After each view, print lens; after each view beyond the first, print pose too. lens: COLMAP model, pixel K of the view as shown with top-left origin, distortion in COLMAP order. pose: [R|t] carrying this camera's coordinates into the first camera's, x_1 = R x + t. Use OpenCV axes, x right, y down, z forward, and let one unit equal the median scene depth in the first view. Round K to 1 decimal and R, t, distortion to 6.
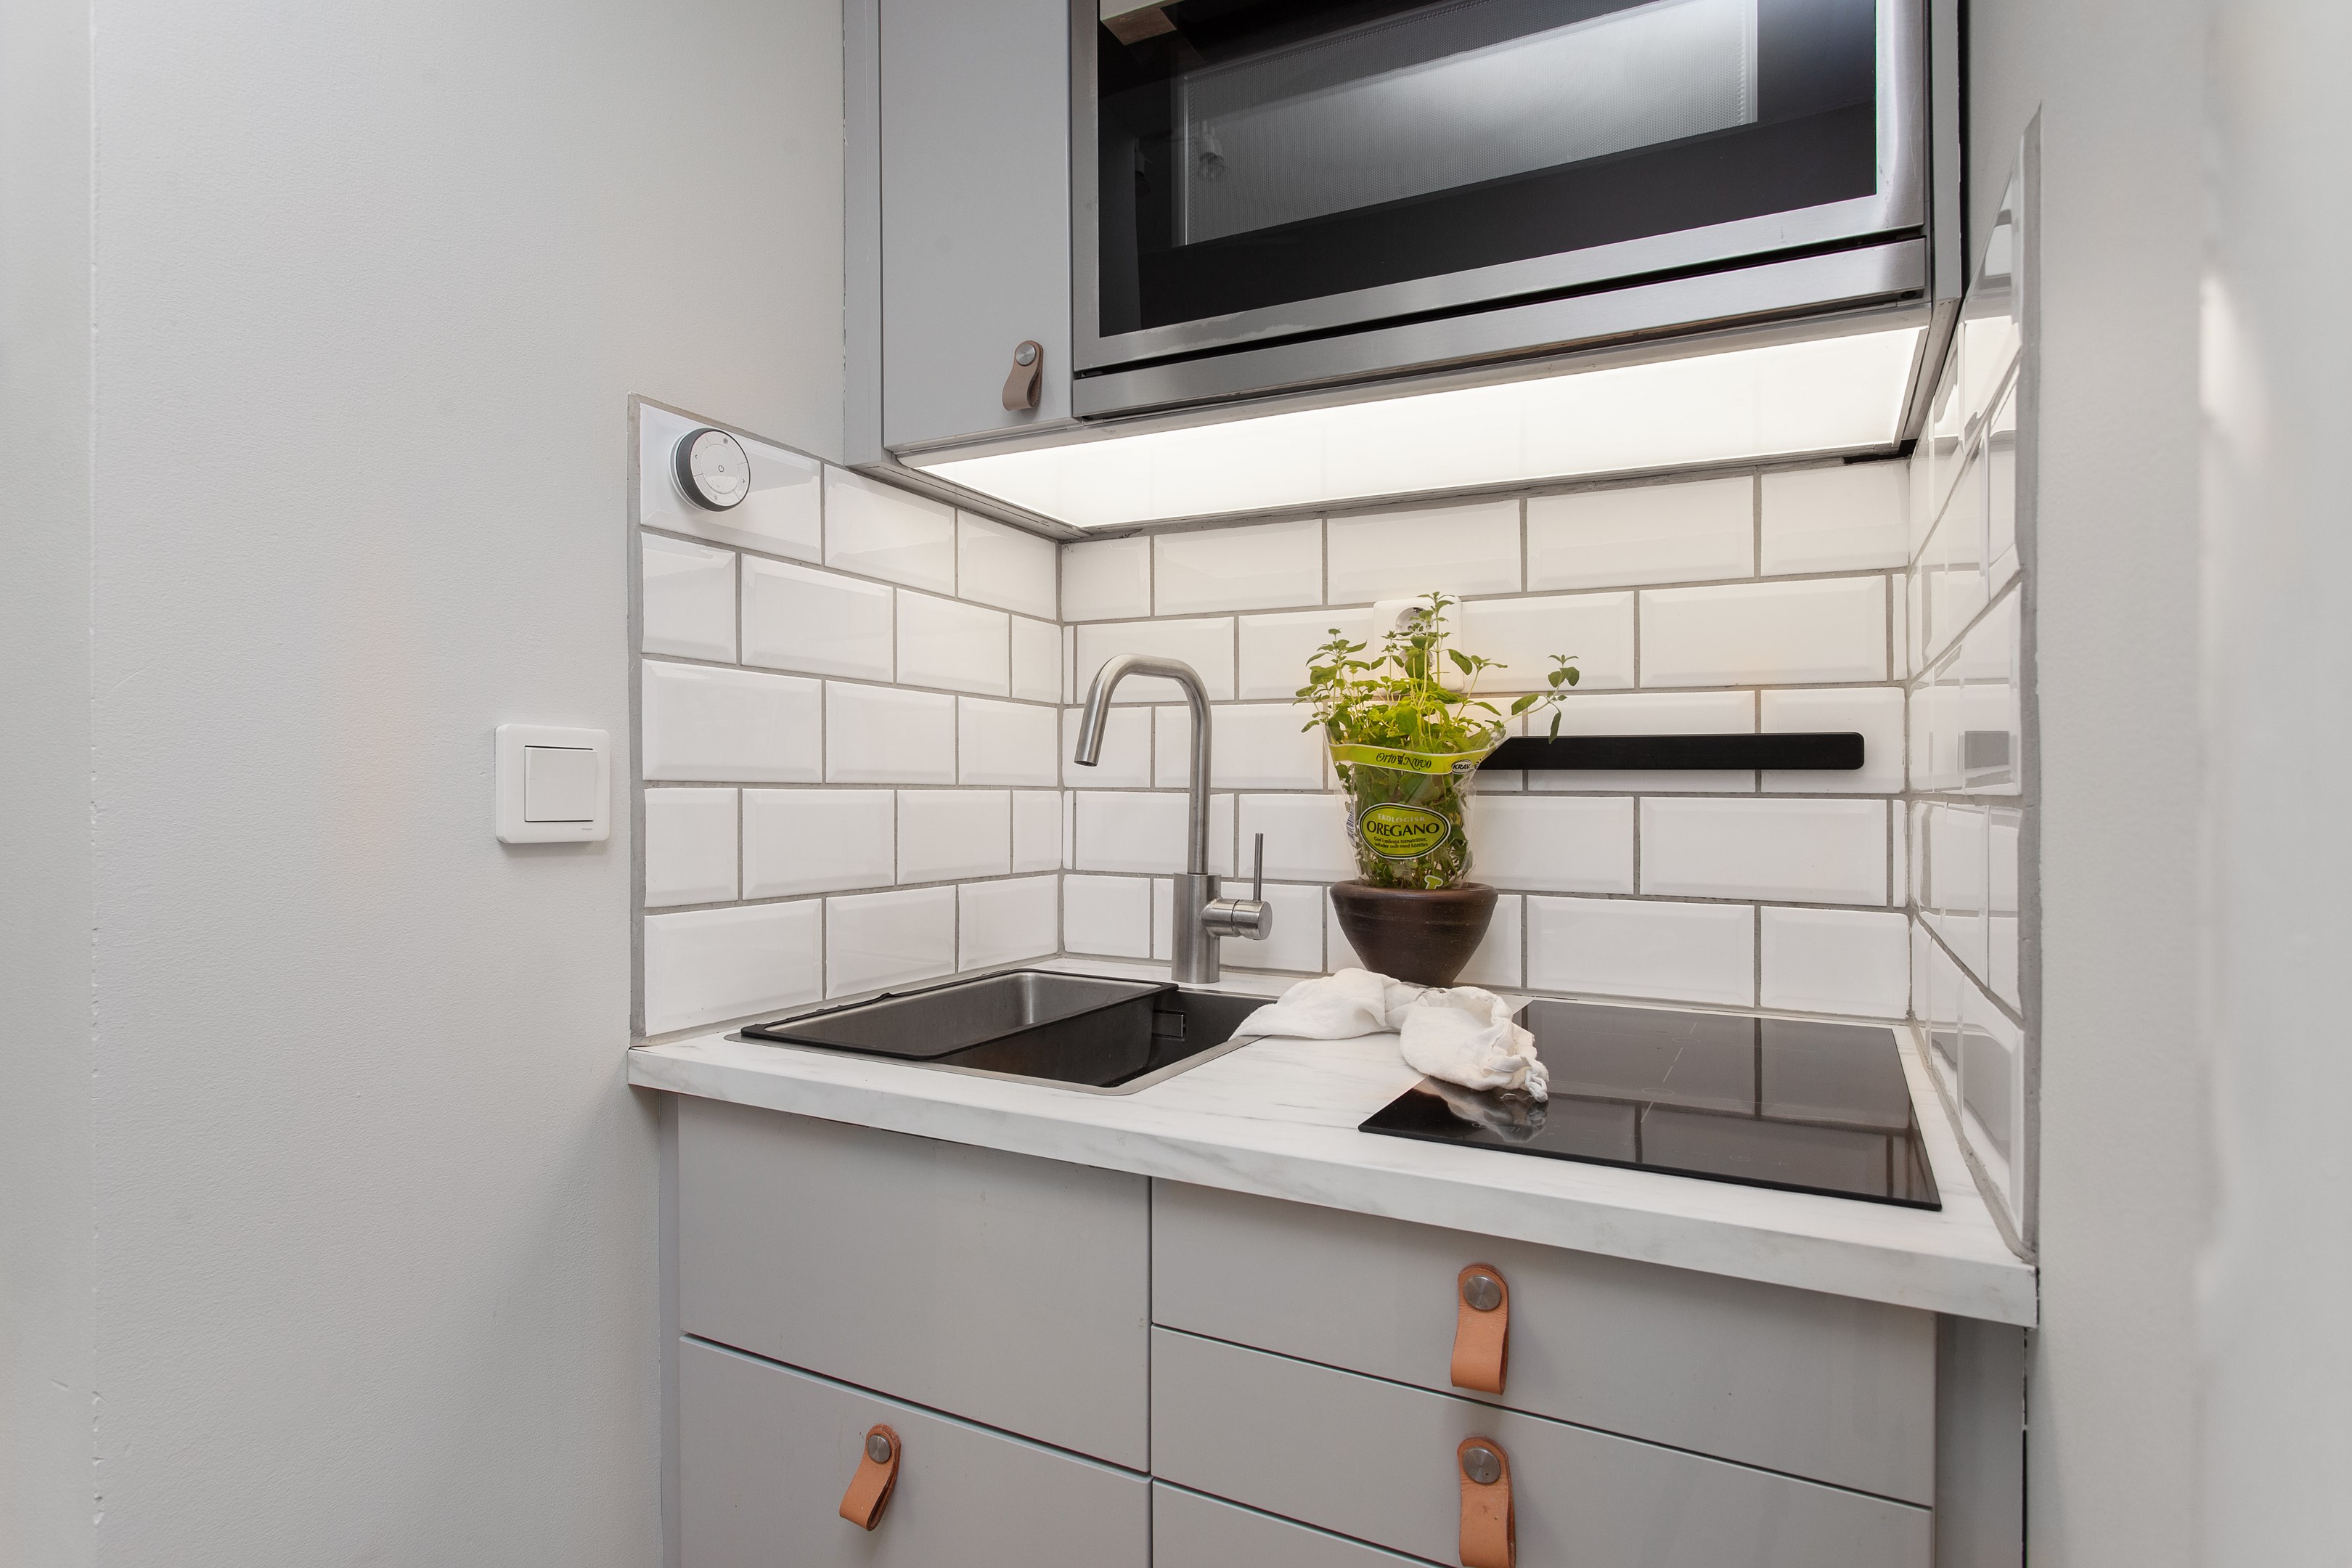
lens RADIAL K [[1231.3, 0, 1245.1], [0, 1231.3, 798.0], [0, 0, 1]] dist [-0.020908, 0.016051]
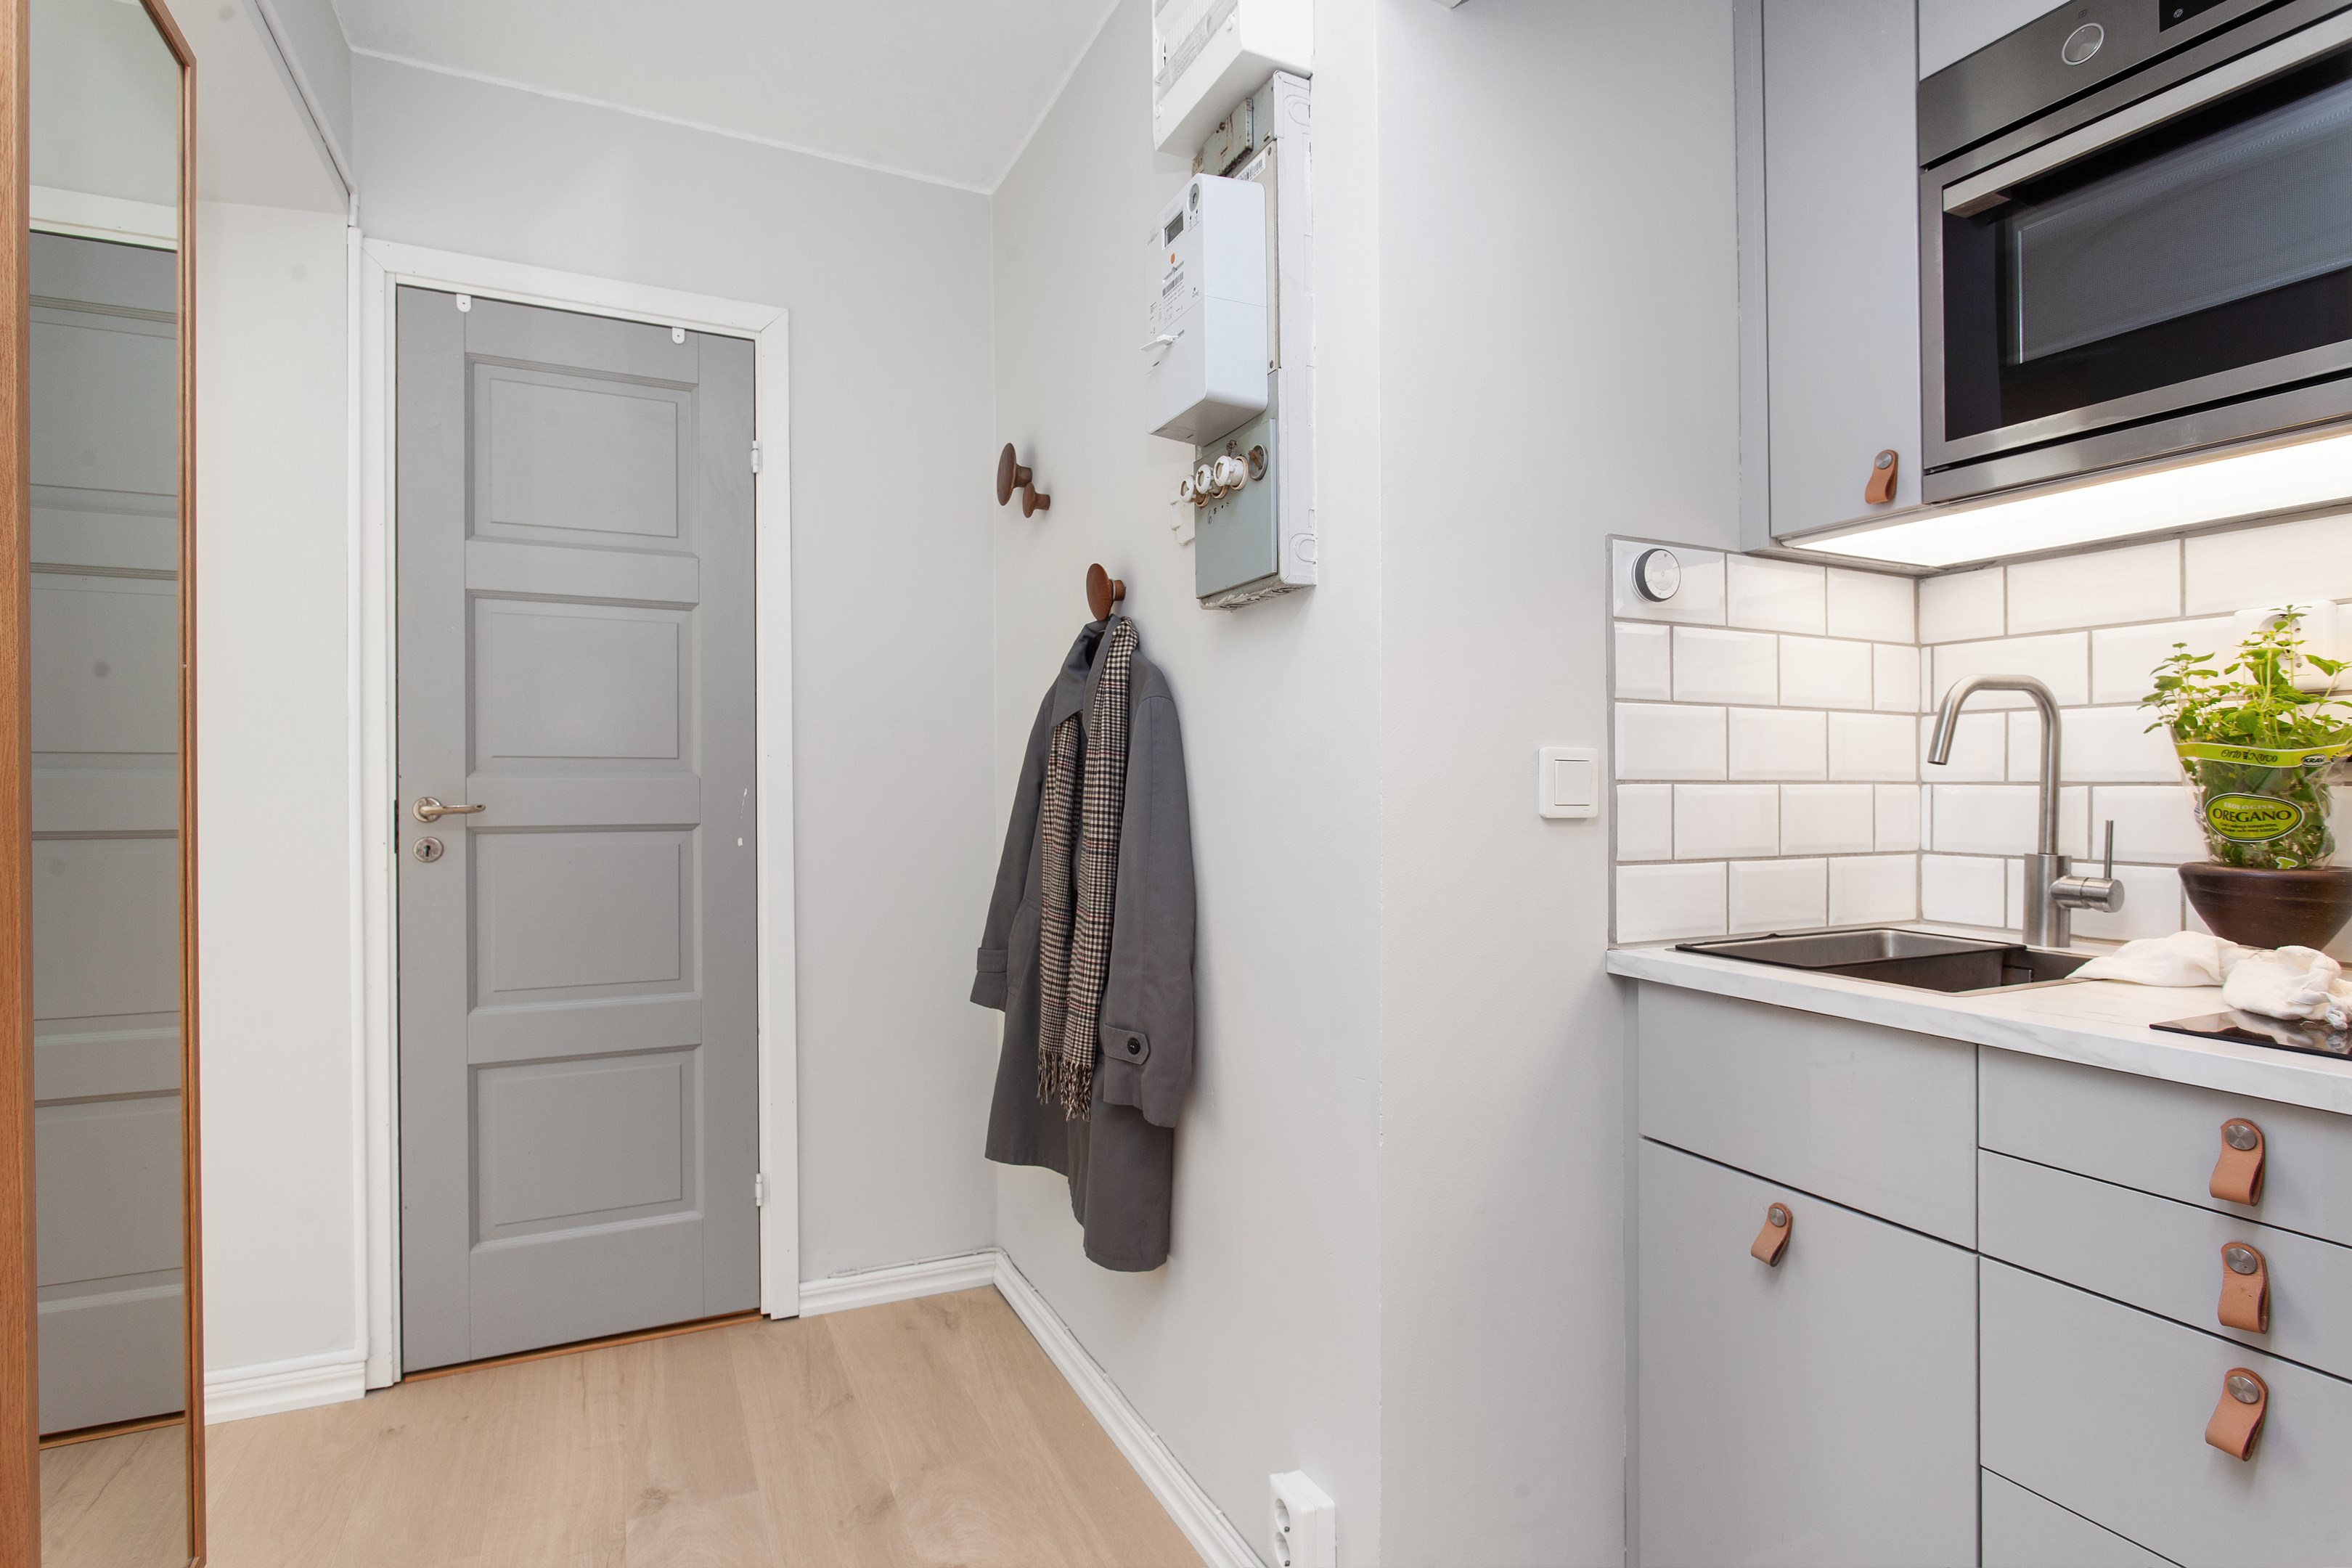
lens RADIAL K [[1231.3, 0, 1245.1], [0, 1231.3, 798.0], [0, 0, 1]] dist [-0.020908, 0.016051]
pose [[0.788770, -0.001187, -0.614687, 0.087182], [0.002560, 0.999996, 0.001354, 0.004763], [0.614683, -0.002642, 0.788770, -0.456627]]
